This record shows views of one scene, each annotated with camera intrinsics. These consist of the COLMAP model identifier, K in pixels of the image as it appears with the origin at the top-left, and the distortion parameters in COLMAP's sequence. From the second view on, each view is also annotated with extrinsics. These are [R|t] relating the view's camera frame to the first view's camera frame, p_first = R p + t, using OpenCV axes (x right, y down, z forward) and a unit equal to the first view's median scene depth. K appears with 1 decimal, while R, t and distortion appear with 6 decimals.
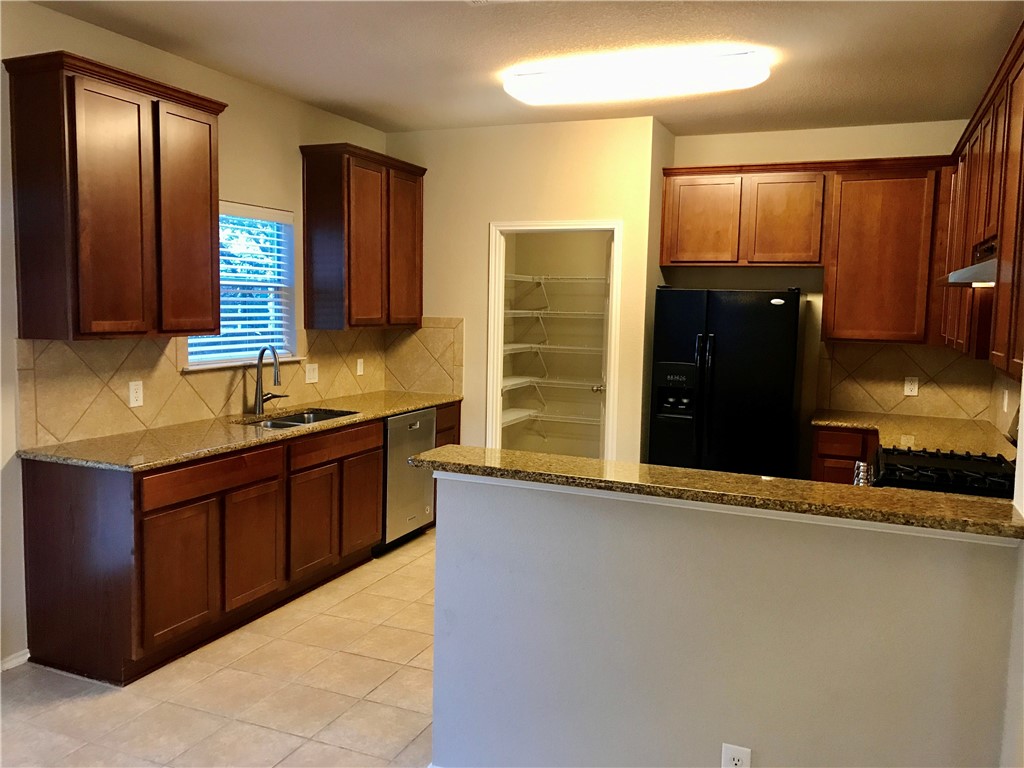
lens RADIAL K [[835.9, 0, 512.0], [0, 835.9, 384.0], [0, 0, 1]] dist [0.002859, 0.000372]
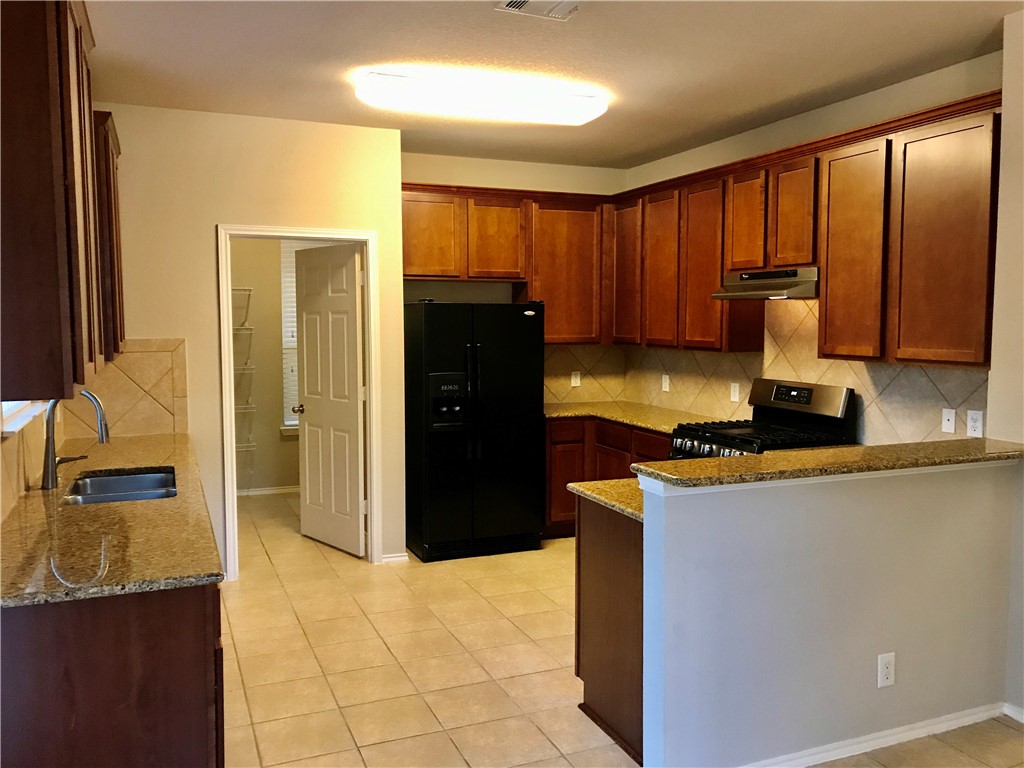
lens RADIAL K [[825.7, 0, 512.0], [0, 825.7, 384.0], [0, 0, 1]] dist [0.041230, -0.001020]
pose [[0.693108, -0.080156, 0.716363, -0.480267], [0.084432, 0.995985, 0.029753, -0.035369], [-0.715872, 0.039861, 0.697093, 0.225438]]
